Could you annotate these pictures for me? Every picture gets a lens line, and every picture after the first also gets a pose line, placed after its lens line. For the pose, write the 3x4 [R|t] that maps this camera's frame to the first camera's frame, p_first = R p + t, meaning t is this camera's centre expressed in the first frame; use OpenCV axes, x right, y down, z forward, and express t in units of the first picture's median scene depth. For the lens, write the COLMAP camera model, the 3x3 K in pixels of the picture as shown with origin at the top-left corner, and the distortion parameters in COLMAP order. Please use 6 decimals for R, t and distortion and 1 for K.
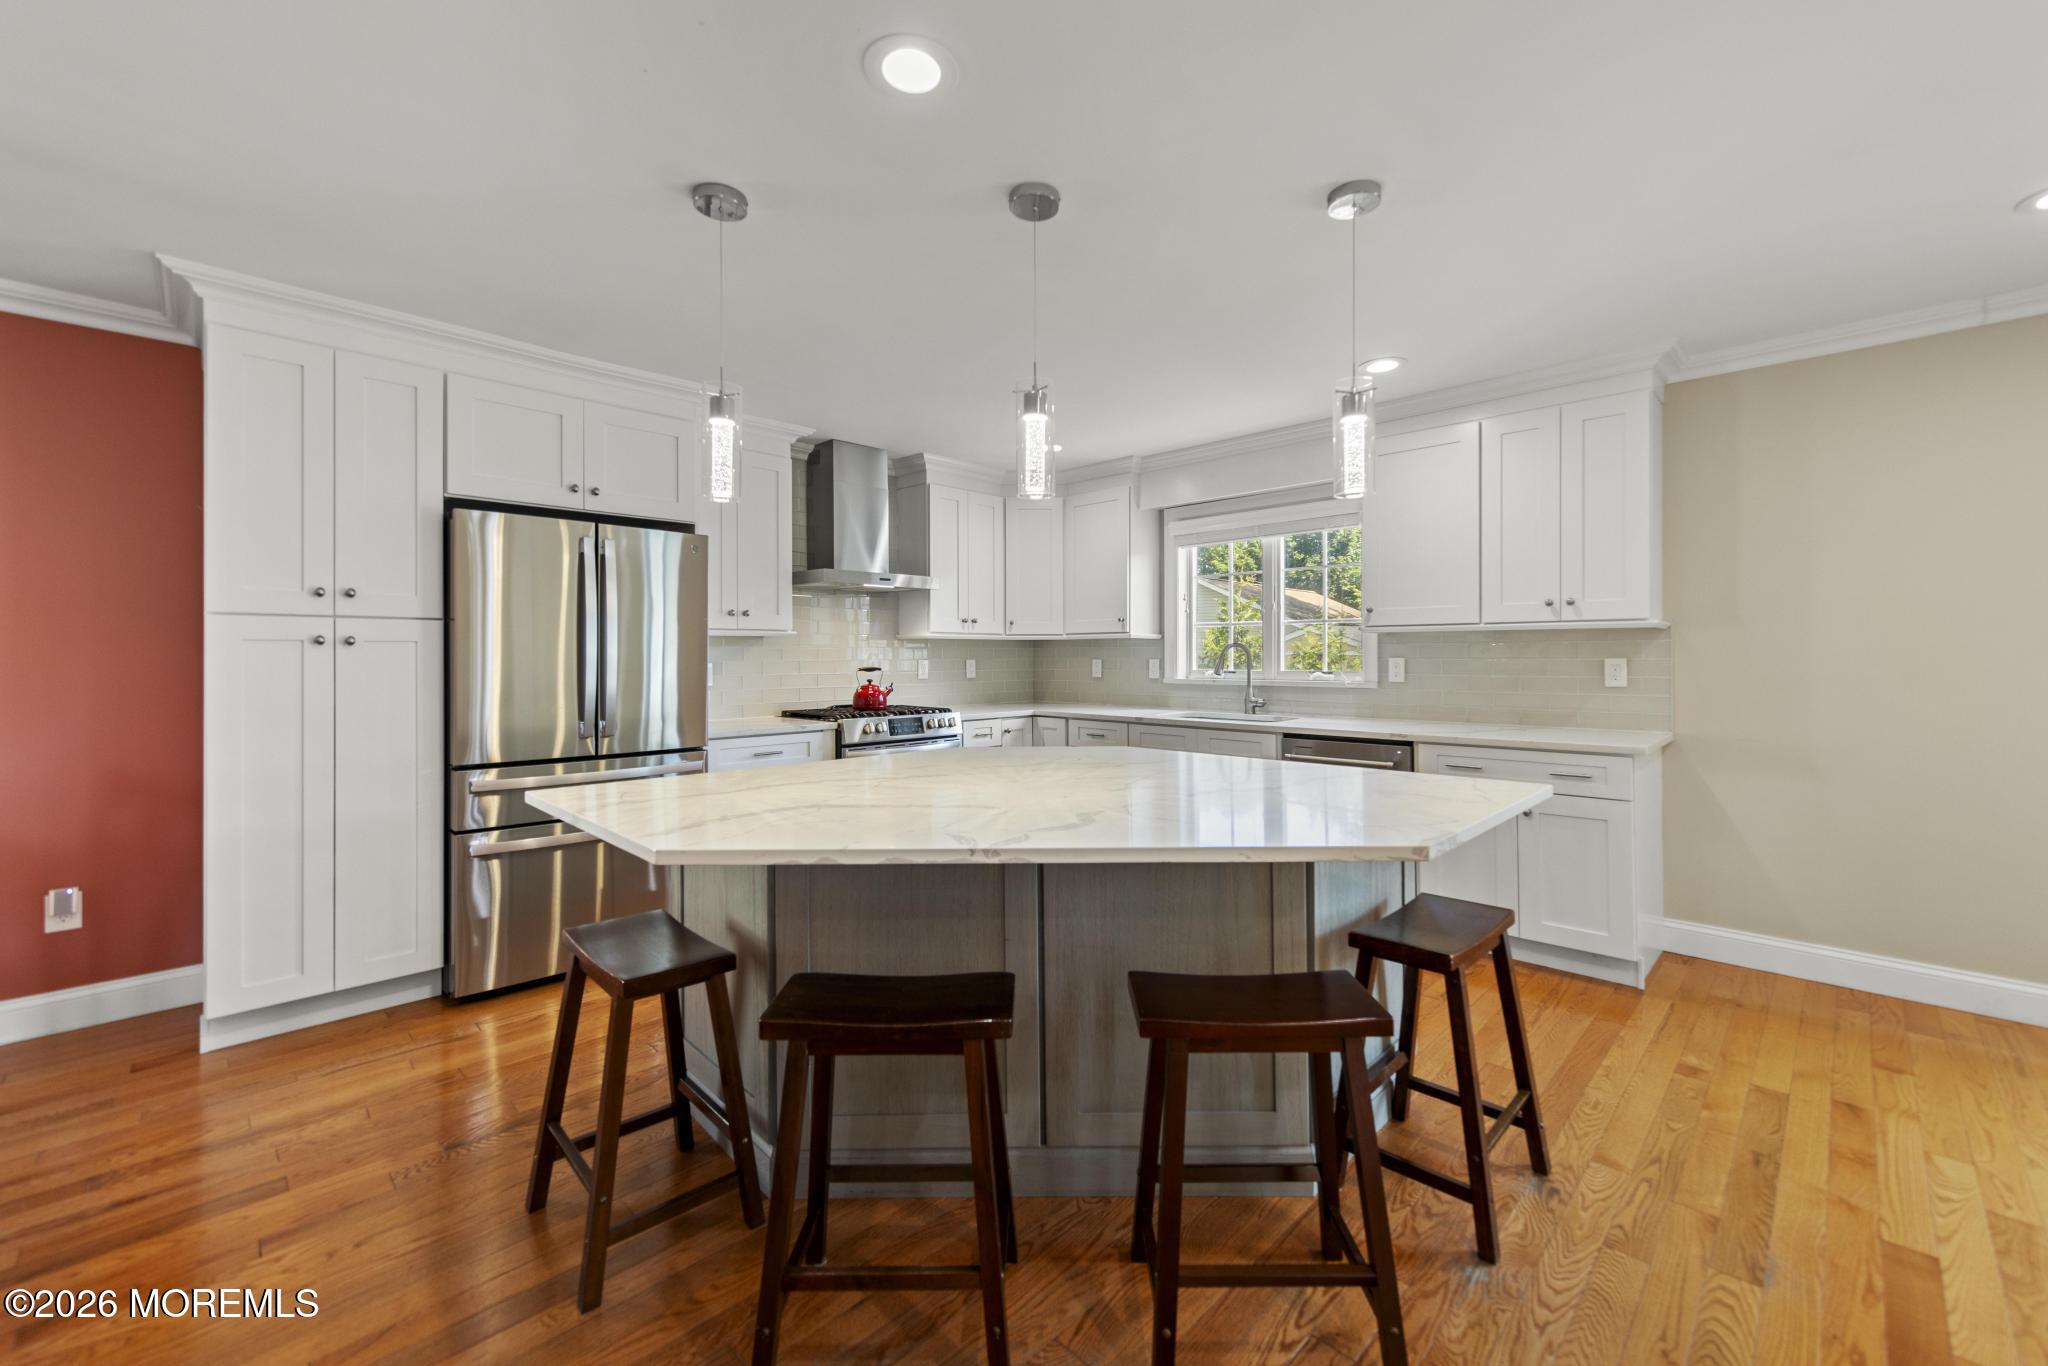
lens RADIAL K [[827.3, 0, 1043.0], [0, 827.3, 655.0], [0, 0, 1]] dist [0.003209, 0.000243]
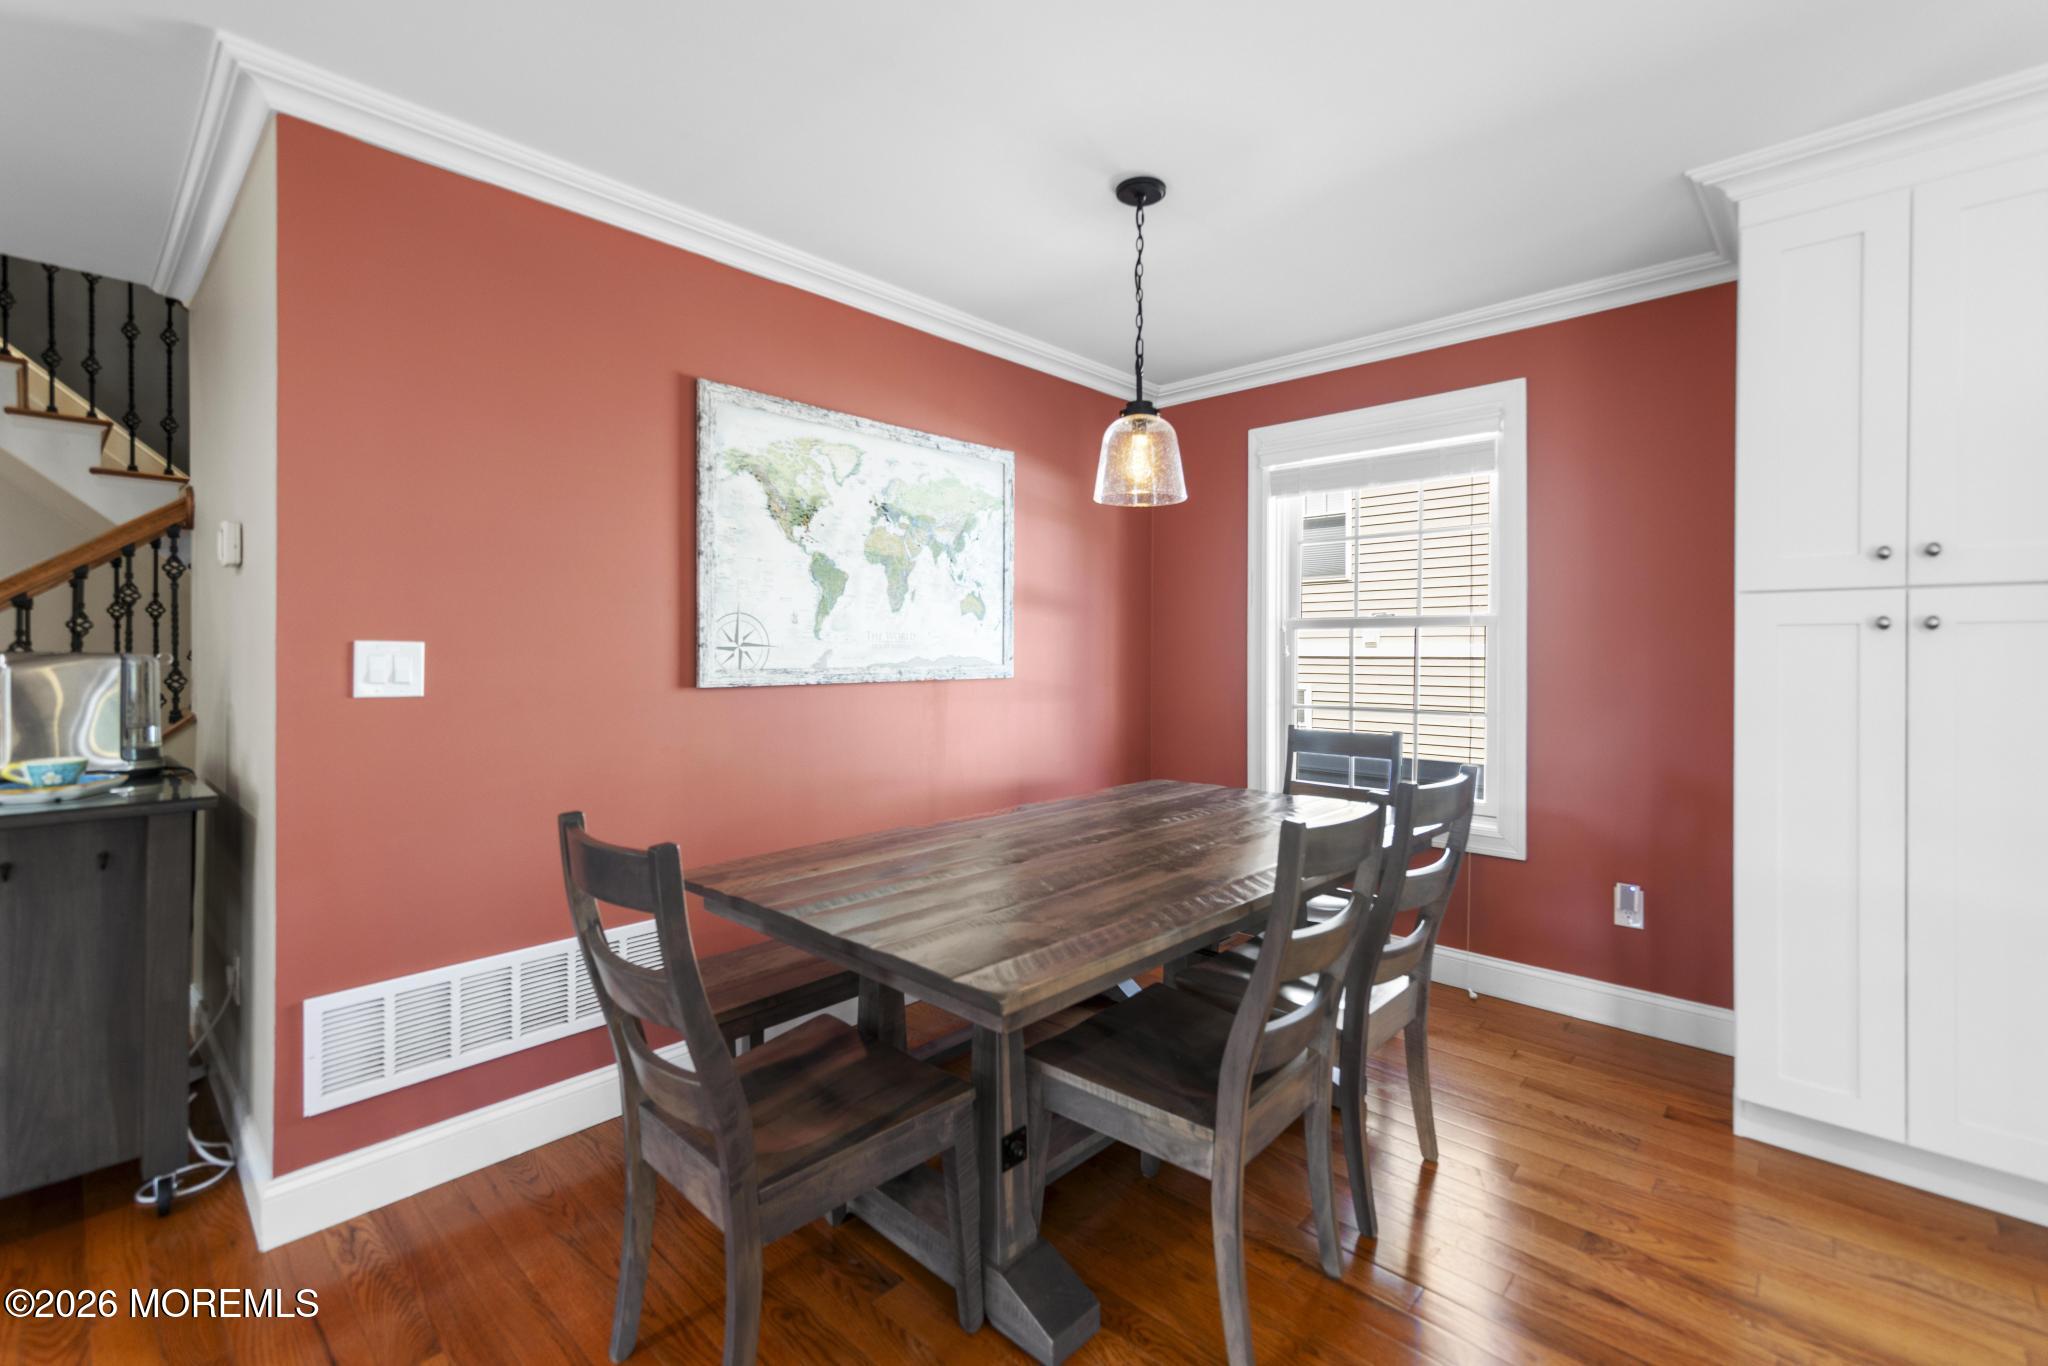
lens RADIAL K [[883.7, 0, 1041.6], [0, 883.7, 652.9], [0, 0, 1]] dist [0.000589, 0.000107]
pose [[0.029046, 0.005403, -0.999563, -0.128587], [0.000223, 0.999985, 0.005412, 0.002324], [0.999578, -0.000380, 0.029044, 0.225603]]
